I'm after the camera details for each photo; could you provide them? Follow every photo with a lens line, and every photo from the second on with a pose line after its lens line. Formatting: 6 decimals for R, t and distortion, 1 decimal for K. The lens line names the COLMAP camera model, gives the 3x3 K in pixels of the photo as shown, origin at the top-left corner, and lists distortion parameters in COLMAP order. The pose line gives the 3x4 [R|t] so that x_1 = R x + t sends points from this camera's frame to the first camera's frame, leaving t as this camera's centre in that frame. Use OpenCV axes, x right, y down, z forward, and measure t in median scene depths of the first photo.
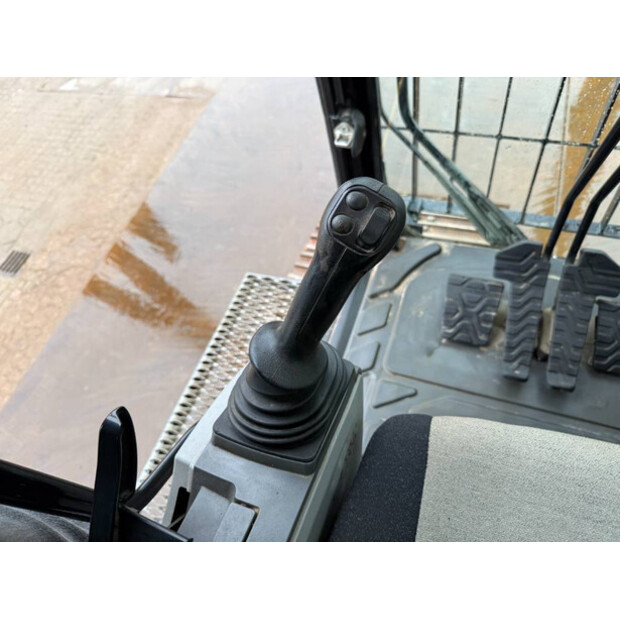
lens RADIAL K [[445.4, 0, 321.0], [0, 445.4, 301.7], [0, 0, 1]] dist [0.048091, -0.092696]
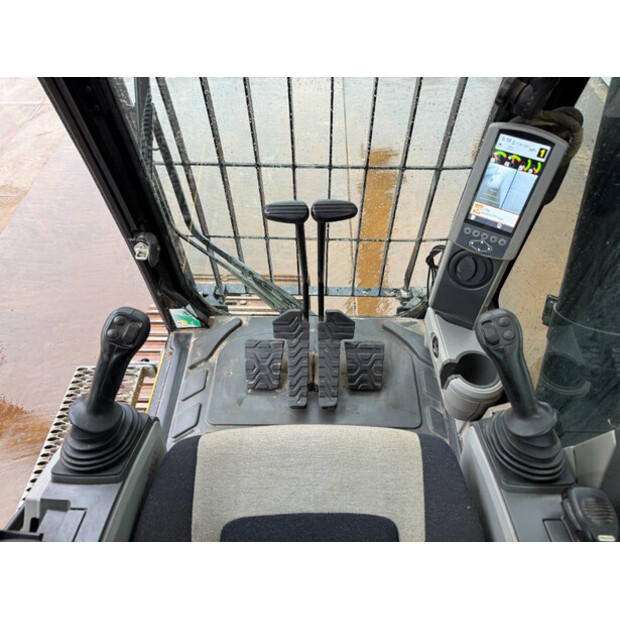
lens RADIAL K [[419.5, 0, 313.4], [0, 419.5, 316.2], [0, 0, 1]] dist [0.042754, -0.072322]
pose [[0.932990, -0.139569, 0.331739, 0.077427], [0.178791, 0.979702, -0.090655, 0.019388], [-0.312353, 0.143892, 0.939005, -0.283015]]
